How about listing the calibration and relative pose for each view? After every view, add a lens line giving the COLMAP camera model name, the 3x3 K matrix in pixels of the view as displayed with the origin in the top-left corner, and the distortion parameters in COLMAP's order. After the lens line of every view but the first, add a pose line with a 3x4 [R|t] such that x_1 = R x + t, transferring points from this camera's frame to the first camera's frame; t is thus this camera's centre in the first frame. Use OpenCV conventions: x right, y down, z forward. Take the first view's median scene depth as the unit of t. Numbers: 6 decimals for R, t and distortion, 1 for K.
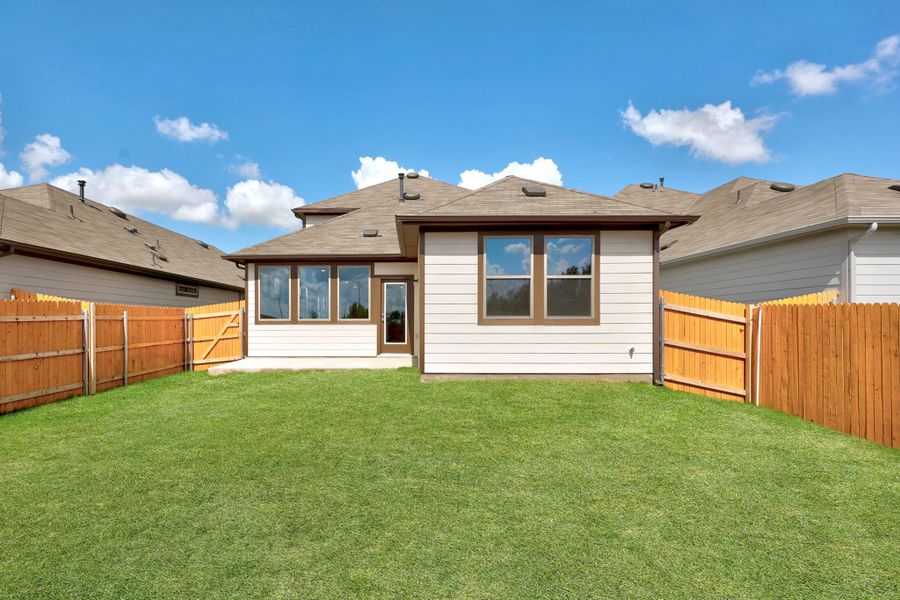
lens RADIAL K [[373.6, 0, 448.9], [0, 373.6, 319.6], [0, 0, 1]] dist [0.012222, -0.000204]
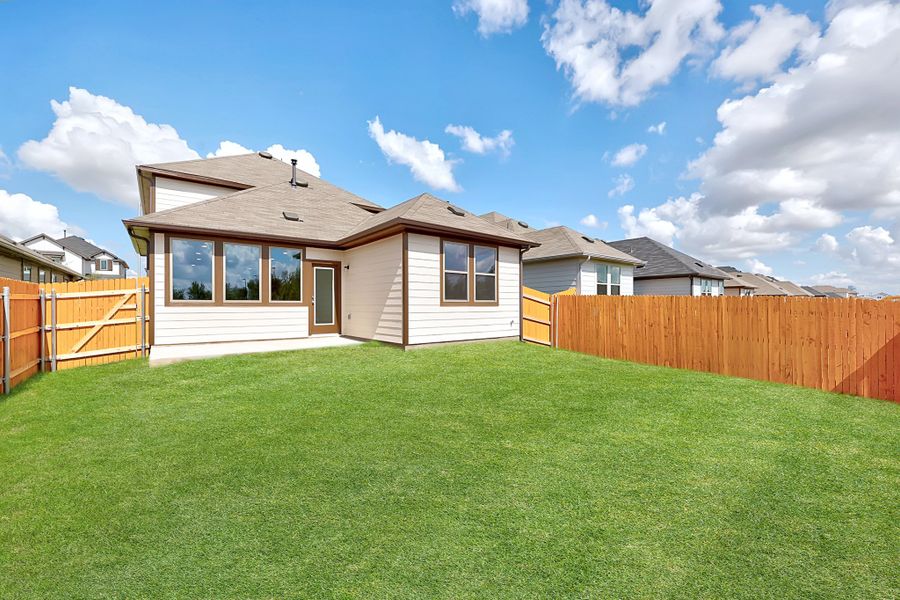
lens RADIAL K [[341.1, 0, 450.7], [0, 341.1, 301.2], [0, 0, 1]] dist [-0.006555, -0.000202]
pose [[0.791856, 0.007576, 0.610661, -0.580697], [-0.004420, 0.999968, -0.006675, 0.004247], [-0.610692, 0.002586, 0.791864, 0.001674]]
